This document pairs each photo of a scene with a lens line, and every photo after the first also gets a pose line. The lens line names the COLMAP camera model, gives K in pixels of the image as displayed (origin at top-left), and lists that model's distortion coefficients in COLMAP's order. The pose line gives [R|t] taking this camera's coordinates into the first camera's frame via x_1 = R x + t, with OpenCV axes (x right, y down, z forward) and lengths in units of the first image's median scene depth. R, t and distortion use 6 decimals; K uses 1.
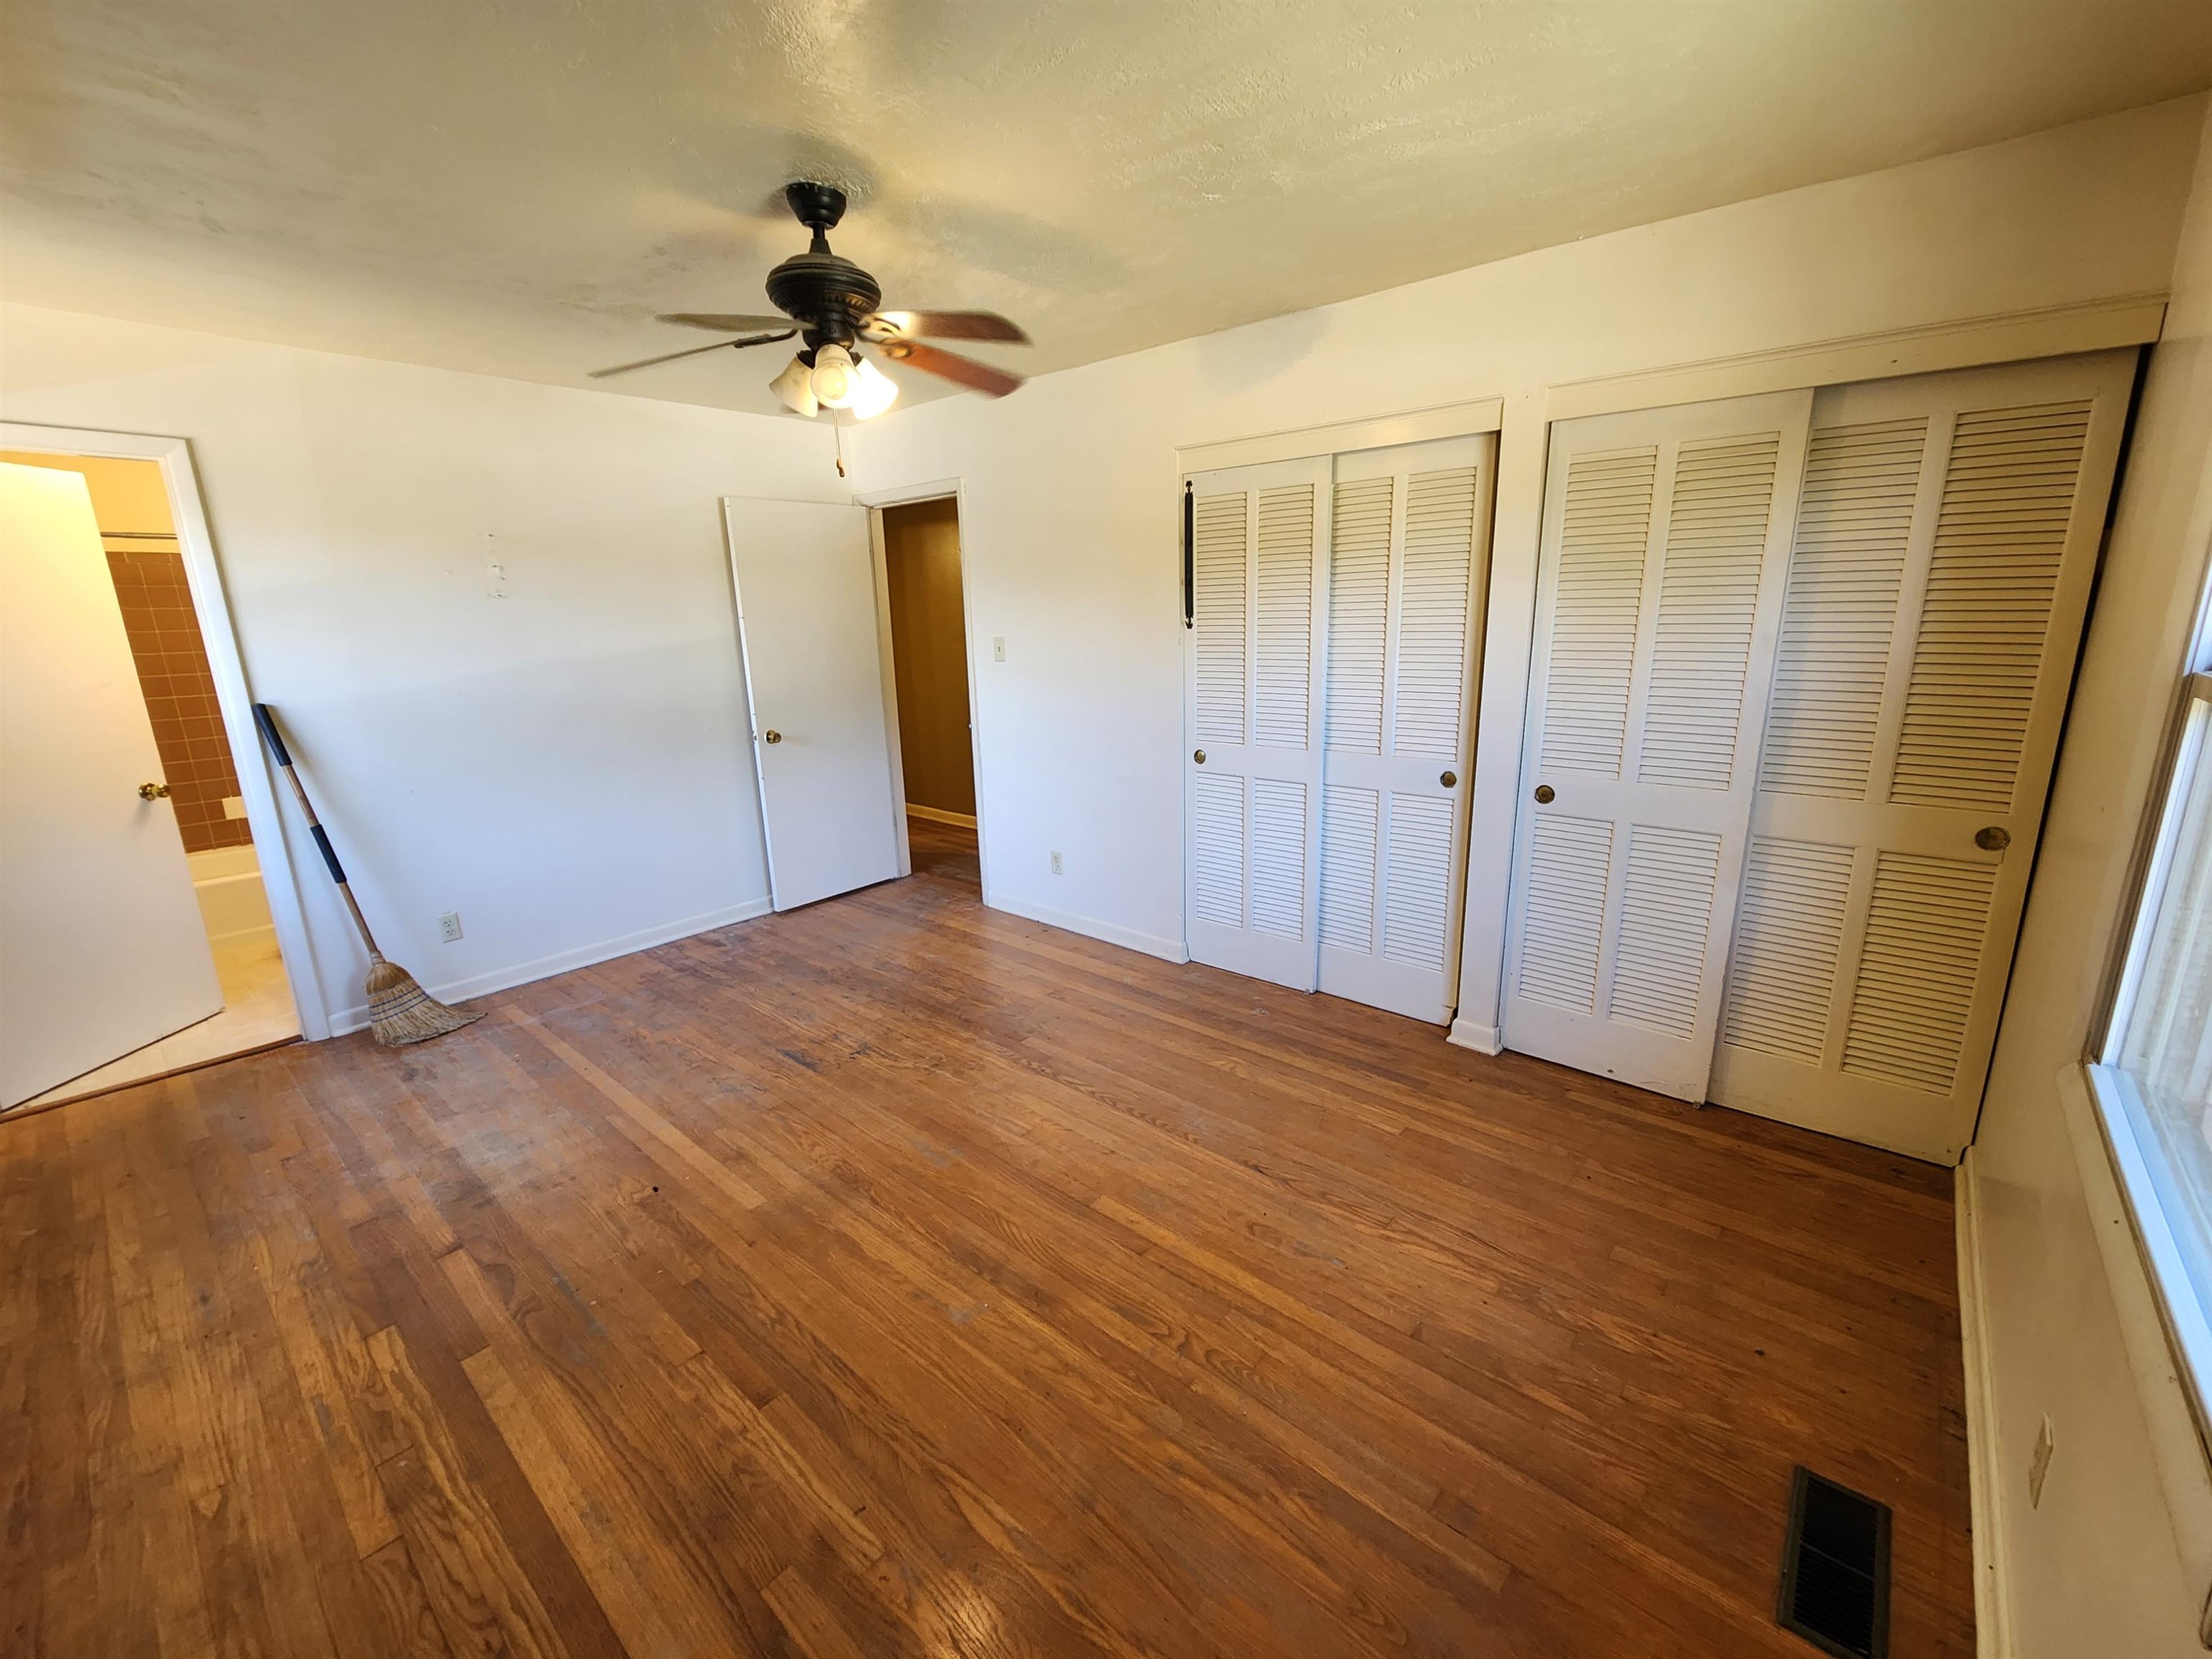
lens RADIAL K [[909.1, 0, 1108.3], [0, 909.1, 833.0], [0, 0, 1]] dist [0.006425, -0.003505]
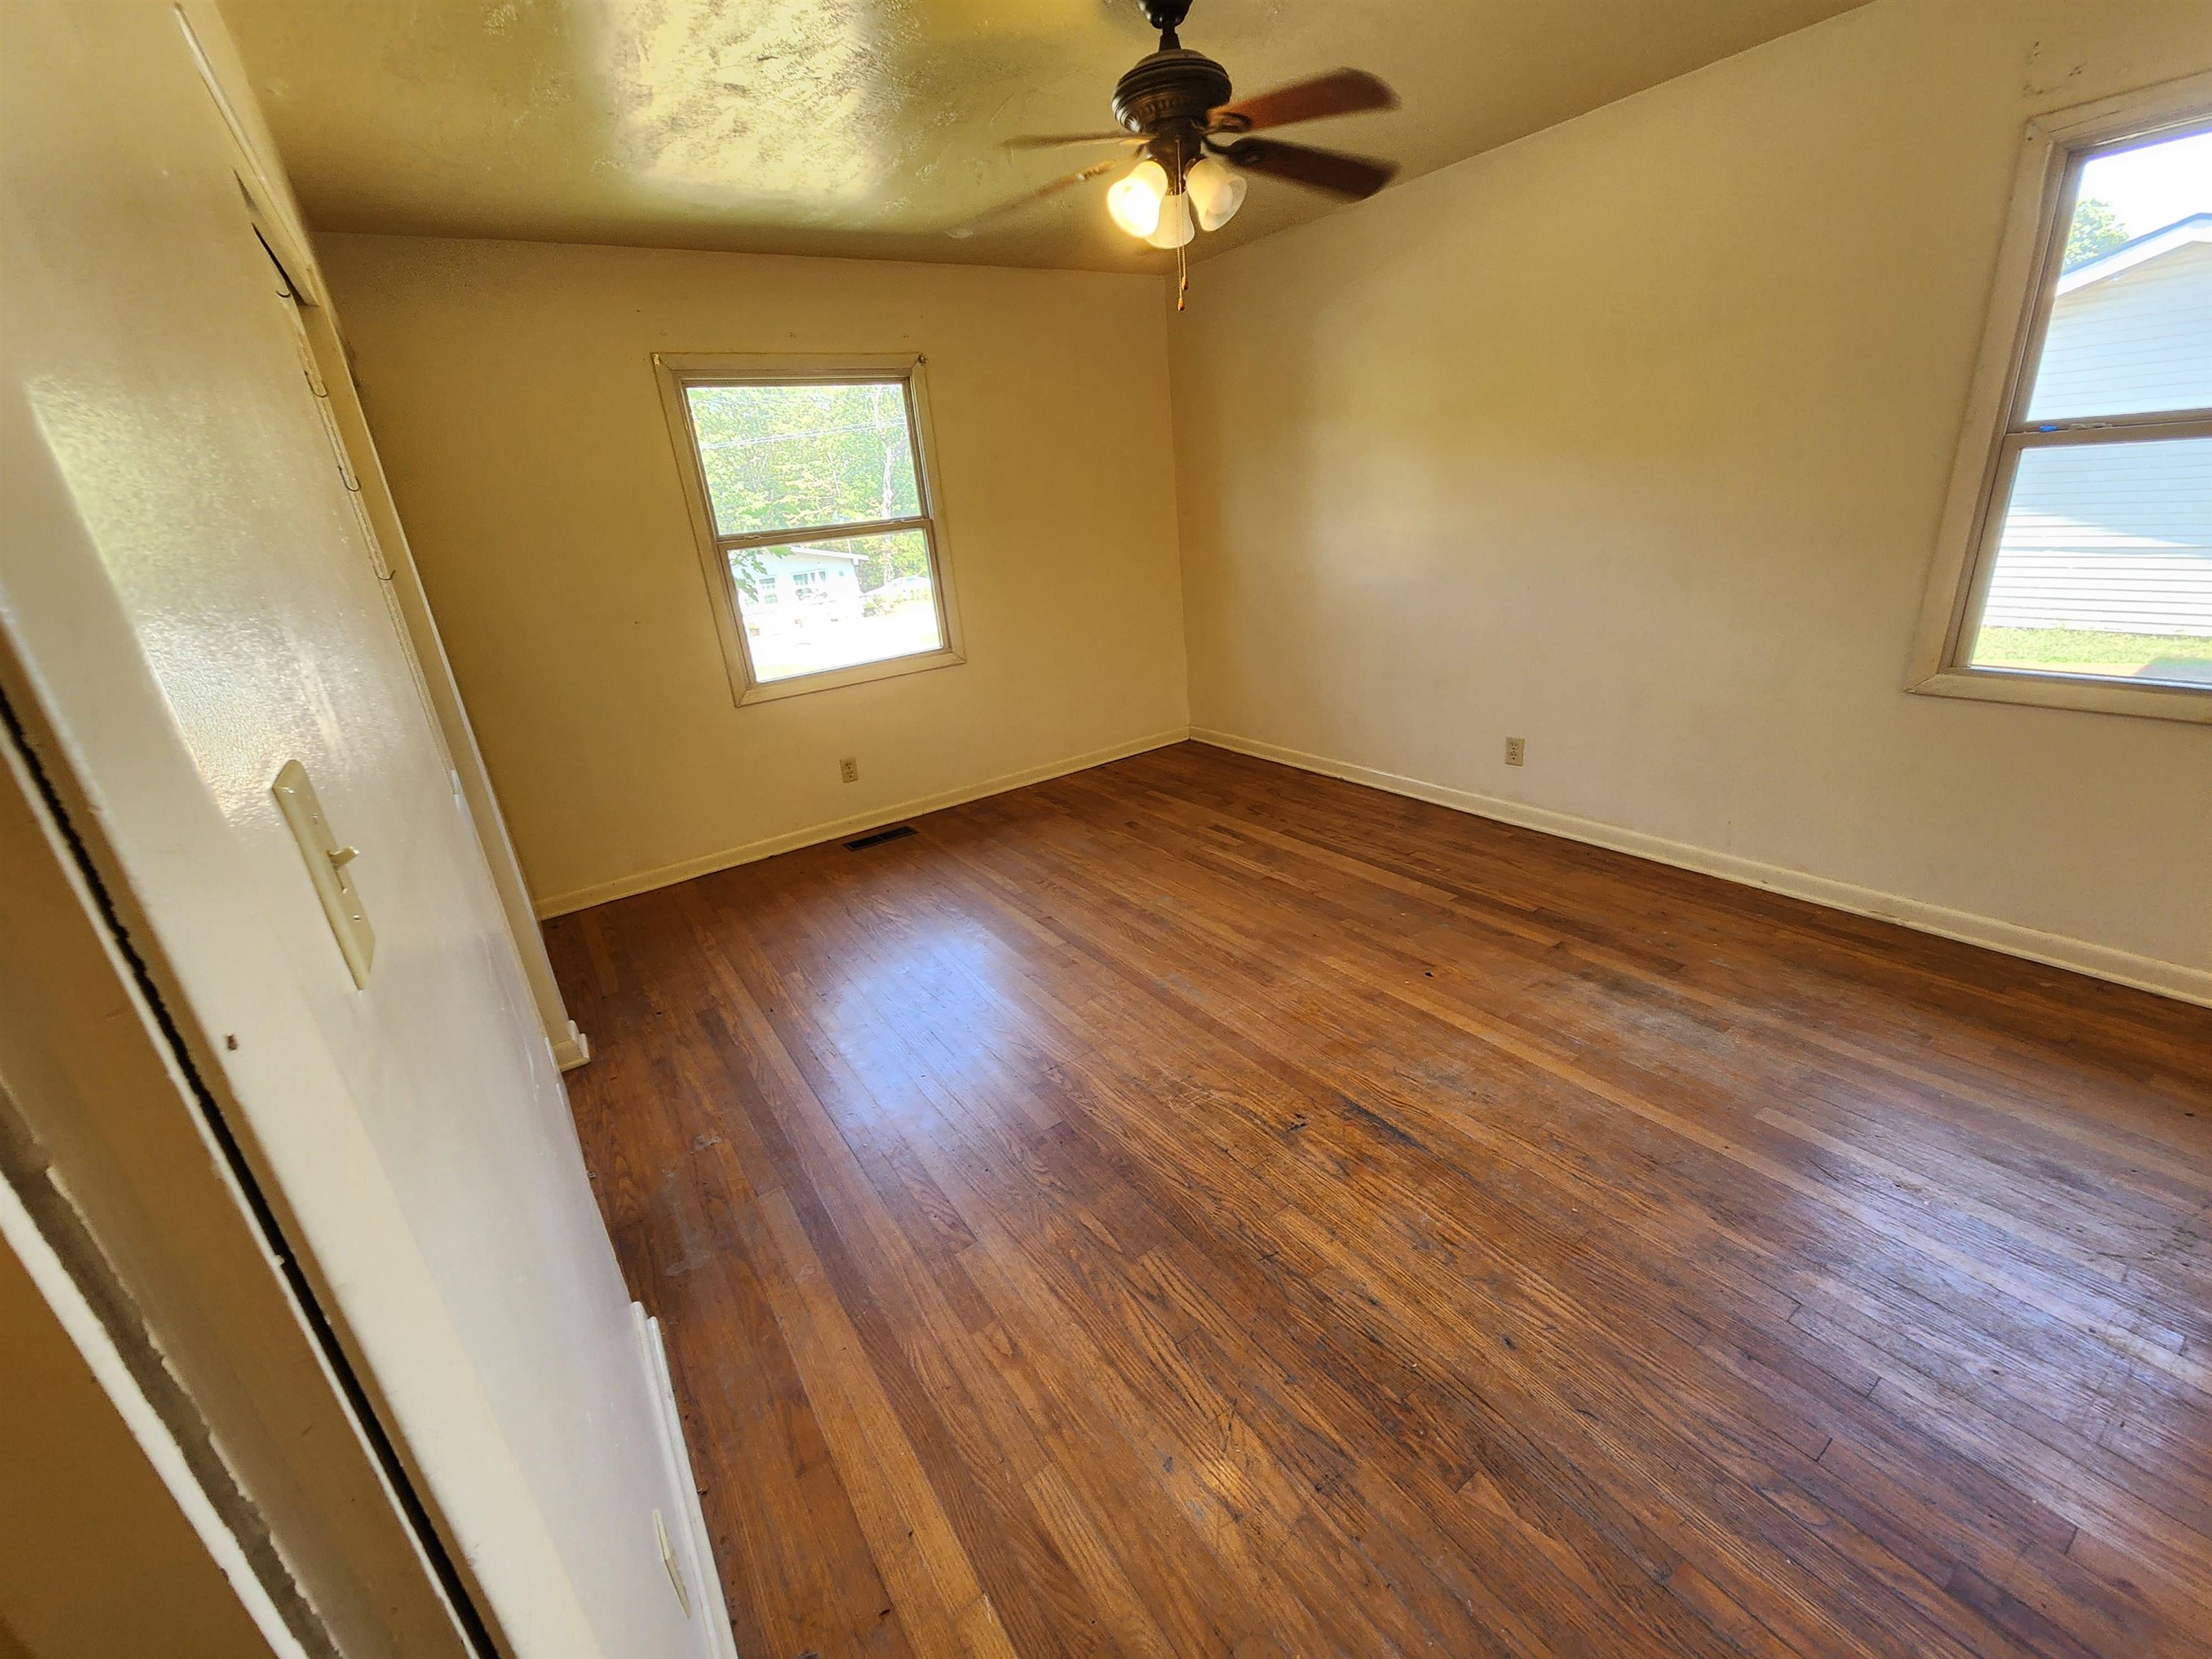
lens RADIAL K [[909.1, 0, 1097.6], [0, 909.1, 821.4], [0, 0, 1]] dist [0.006425, -0.003505]
pose [[-0.959129, 0.010687, 0.282766, -0.406556], [0.171147, 0.817697, 0.549618, -0.424154], [-0.225343, 0.575550, -0.786106, 1.776692]]
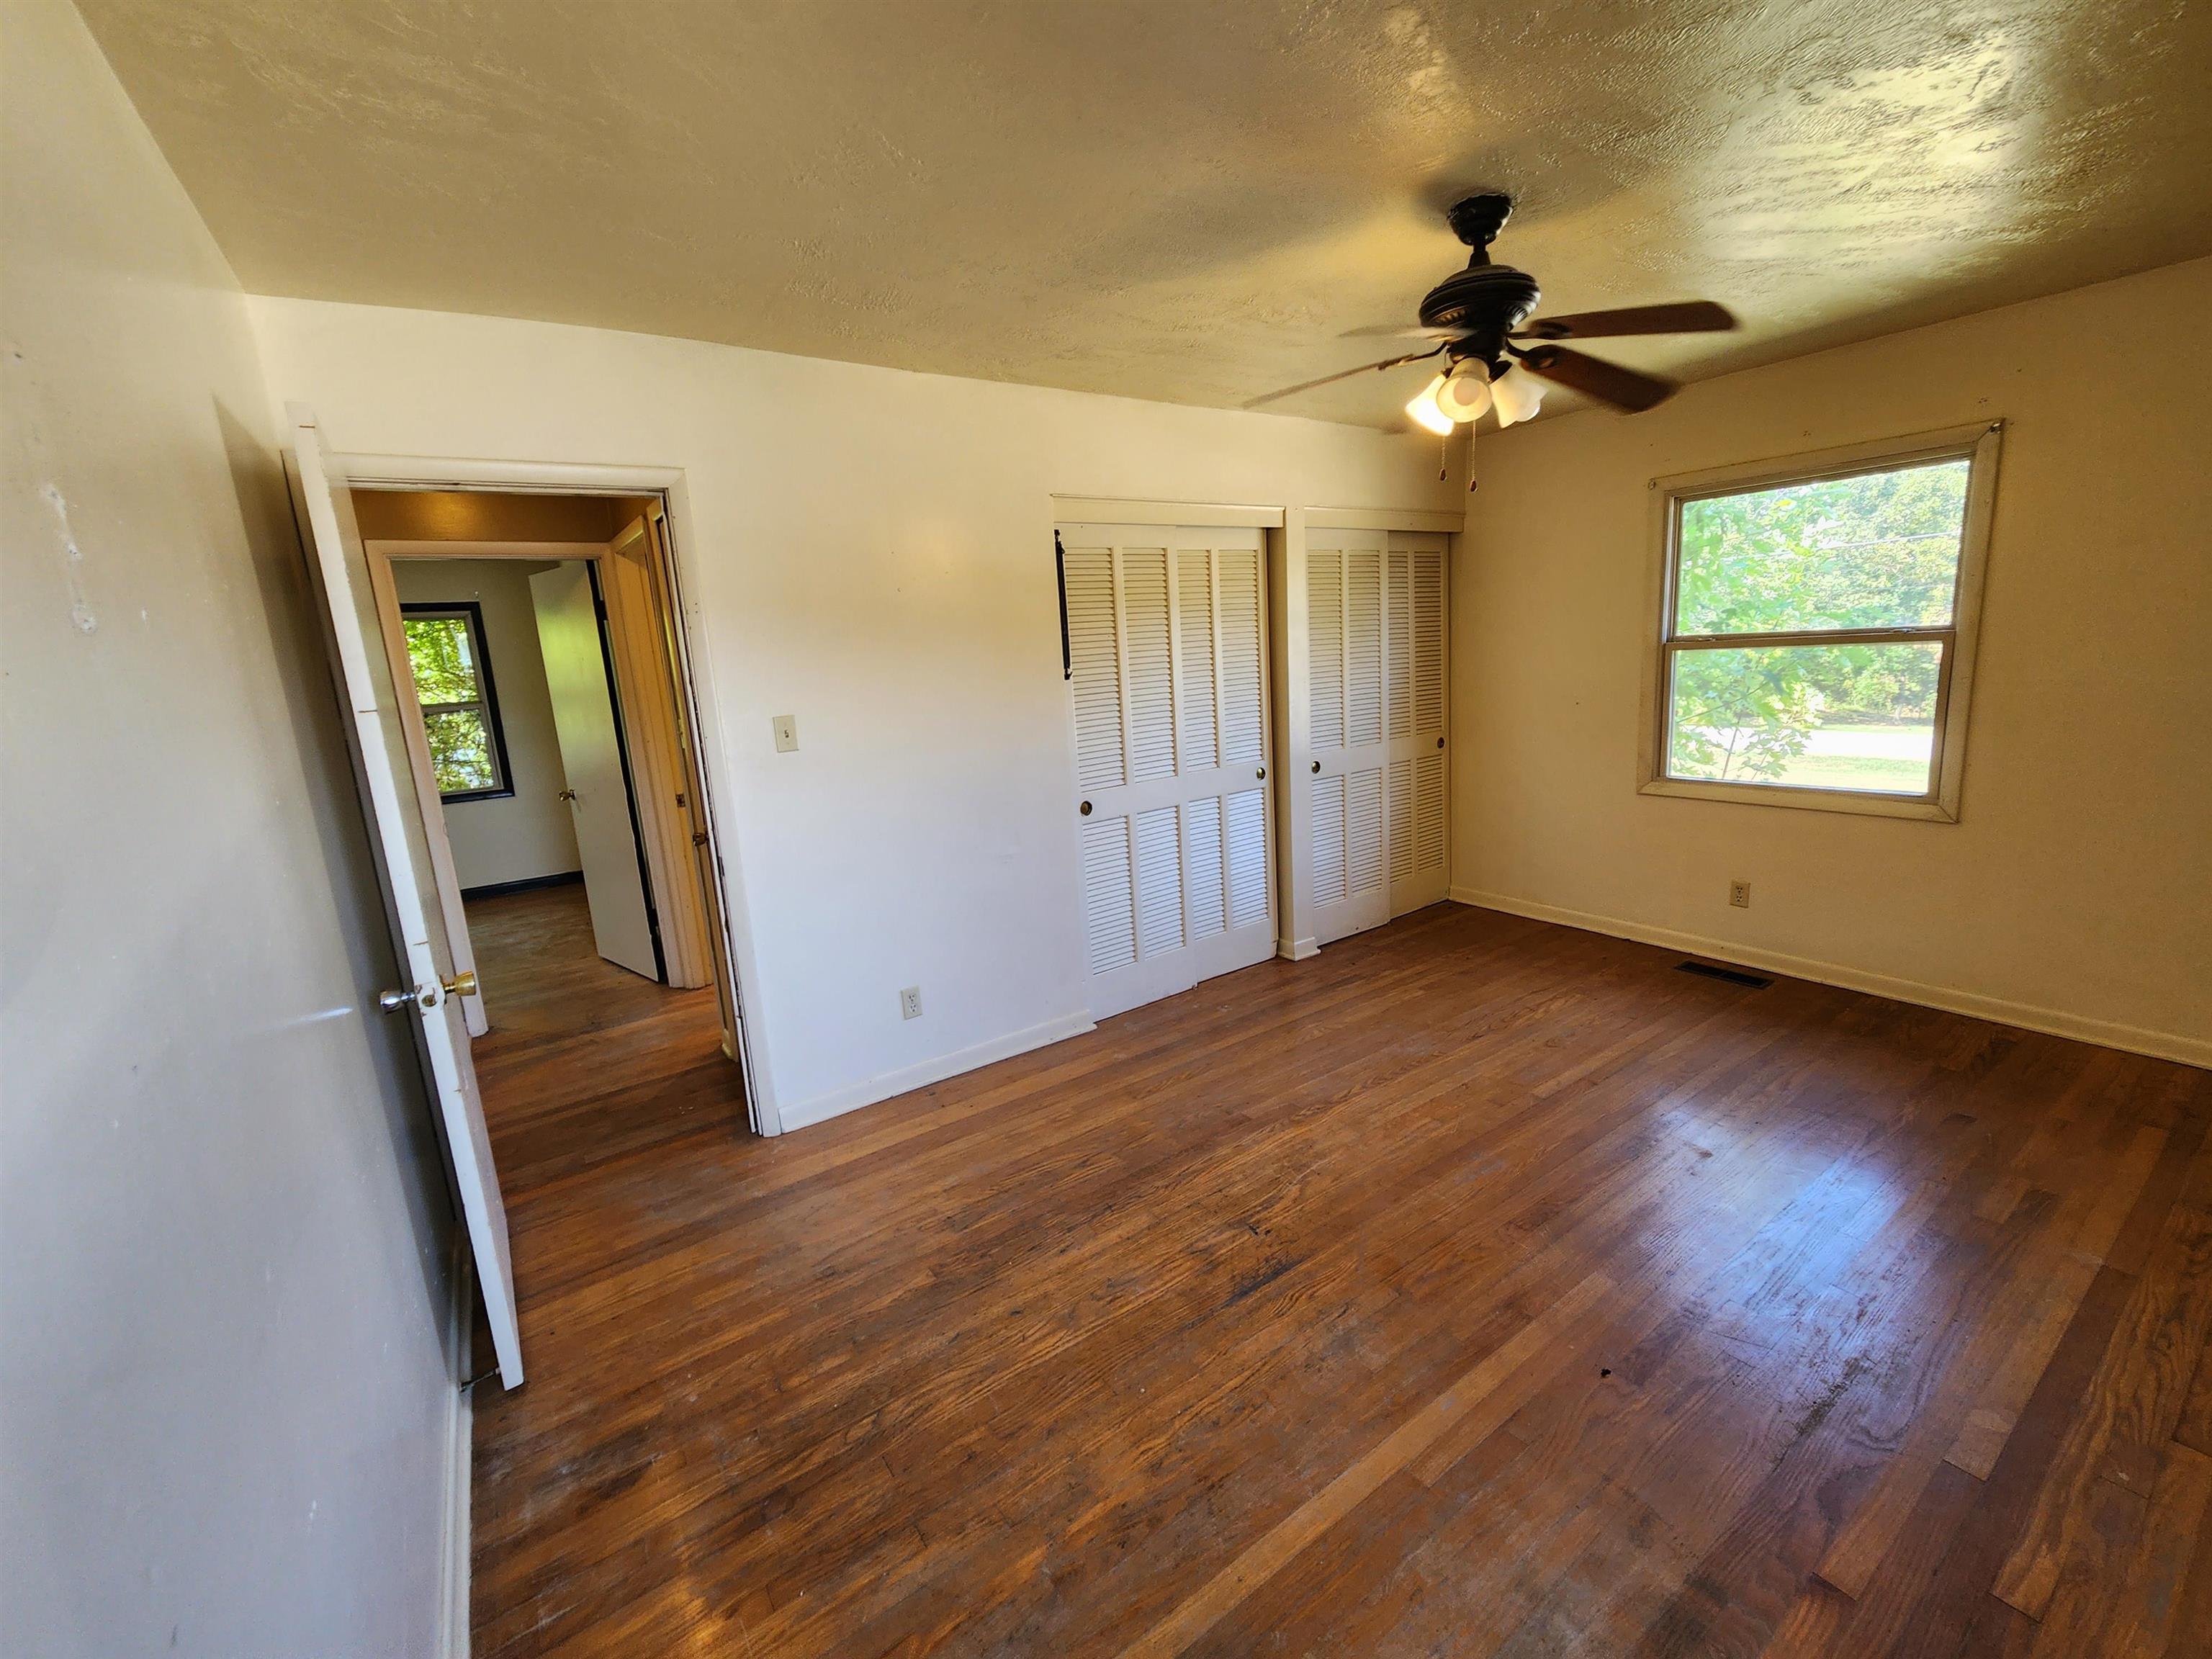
lens RADIAL K [[909.1, 0, 1118.7], [0, 909.1, 823.4], [0, 0, 1]] dist [0.006425, -0.003505]
pose [[0.246451, -0.178205, 0.952631, -1.182337], [0.290840, 0.951243, 0.102704, -0.227766], [-0.924486, 0.251752, 0.286264, 0.995895]]
